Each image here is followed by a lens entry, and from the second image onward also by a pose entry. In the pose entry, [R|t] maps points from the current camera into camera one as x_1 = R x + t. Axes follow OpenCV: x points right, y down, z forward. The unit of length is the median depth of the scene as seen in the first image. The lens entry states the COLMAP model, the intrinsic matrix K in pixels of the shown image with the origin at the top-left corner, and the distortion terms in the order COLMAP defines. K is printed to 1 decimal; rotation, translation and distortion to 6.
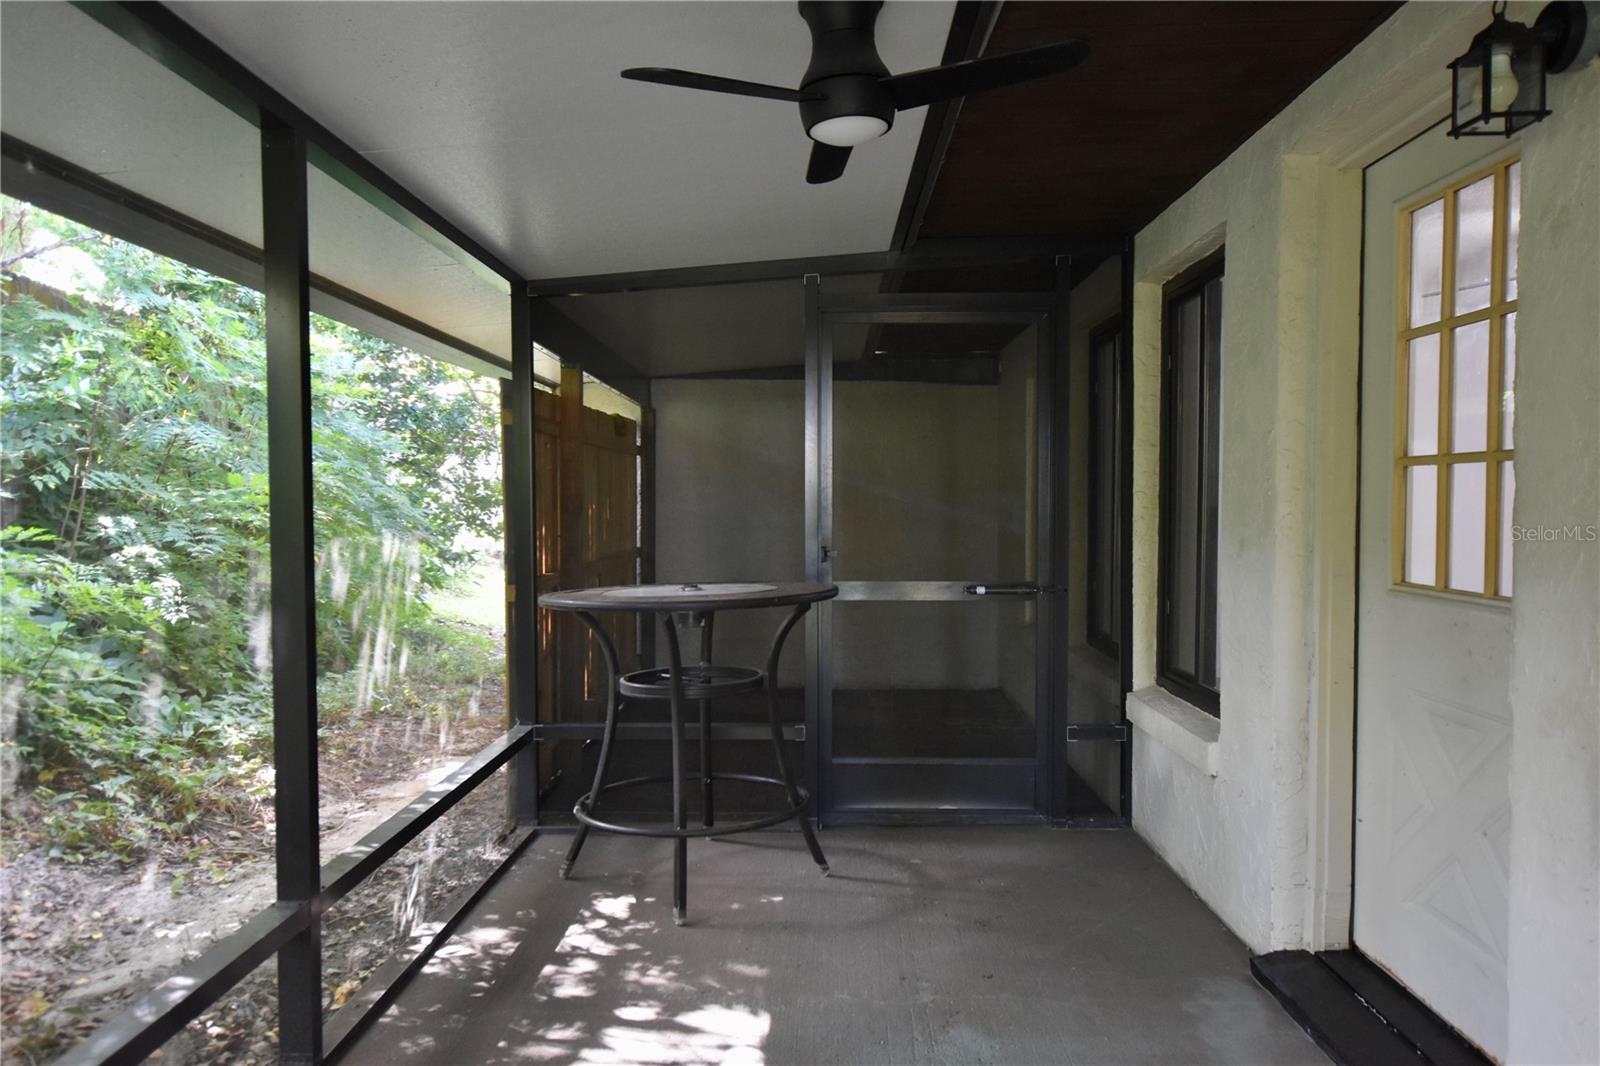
lens RADIAL K [[1121.6, 0, 800.0], [0, 1121.6, 533.0], [0, 0, 1]] dist [-0.013497, 0.040180]
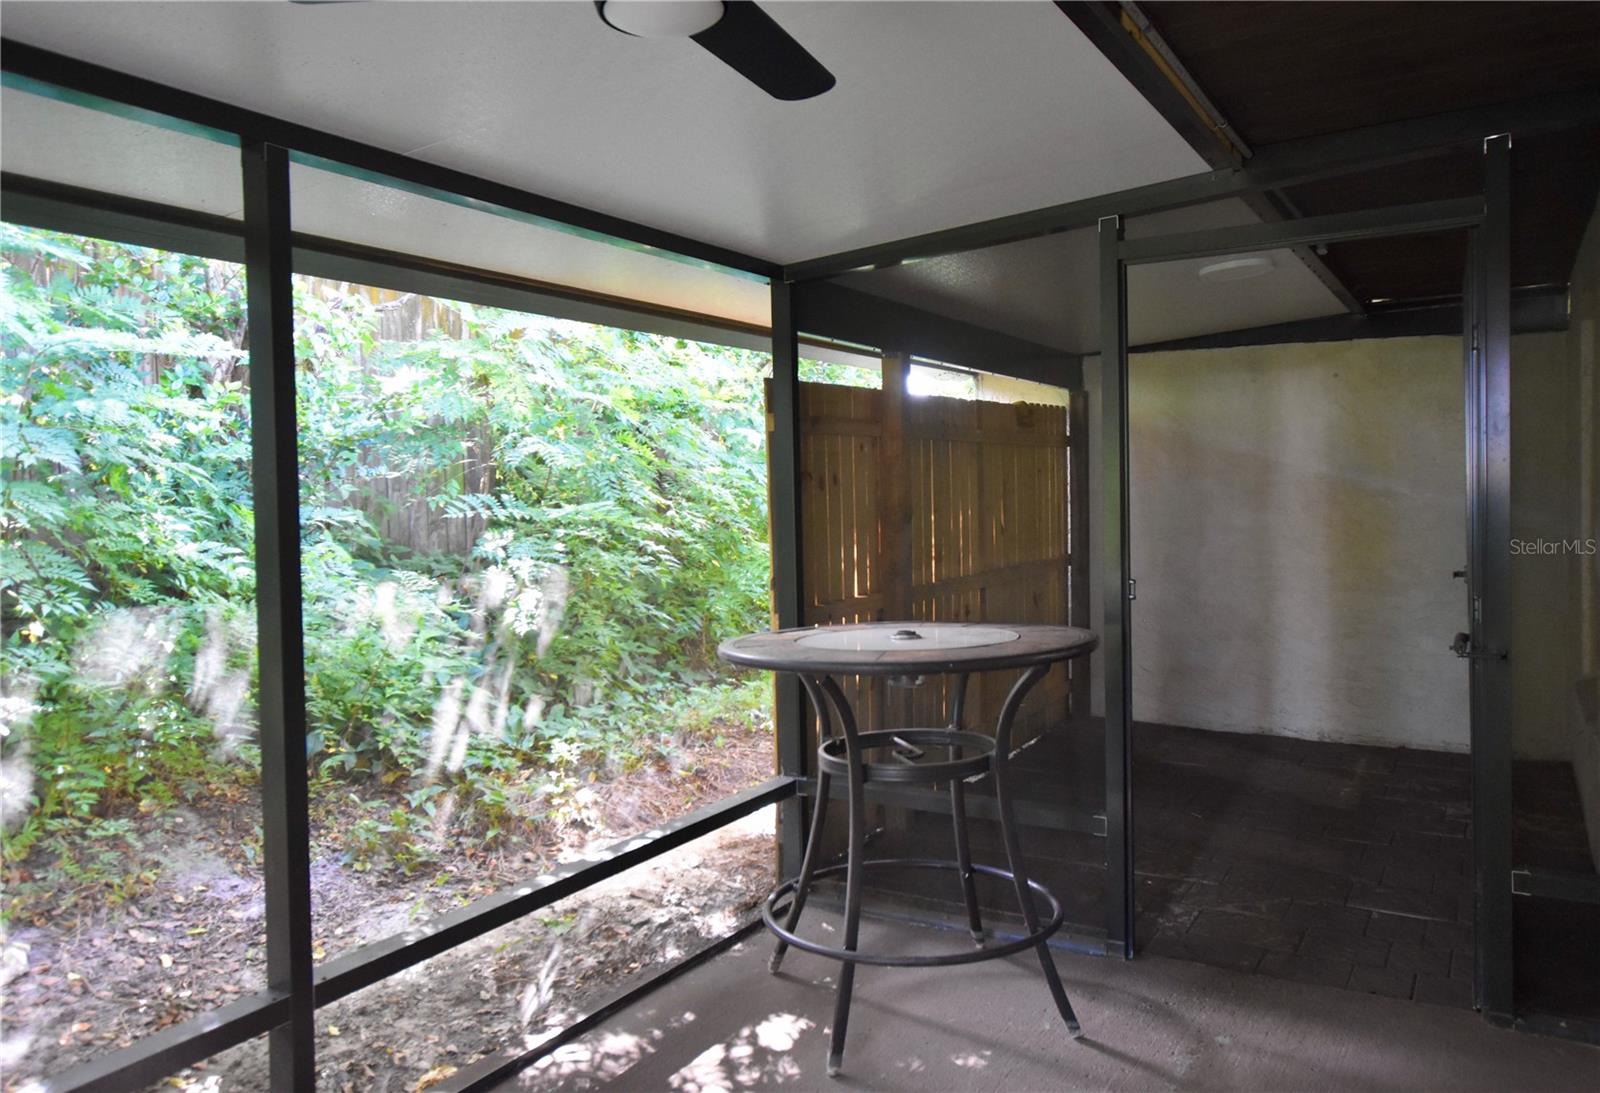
lens RADIAL K [[1178.7, 0, 800.0], [0, 1178.7, 546.5], [0, 0, 1]] dist [0.011437, 0.005049]
pose [[0.878695, 0.008534, -0.477307, 0.214181], [0.000194, 0.999834, 0.018233, -0.022440], [0.477383, -0.016113, 0.878548, 0.238469]]
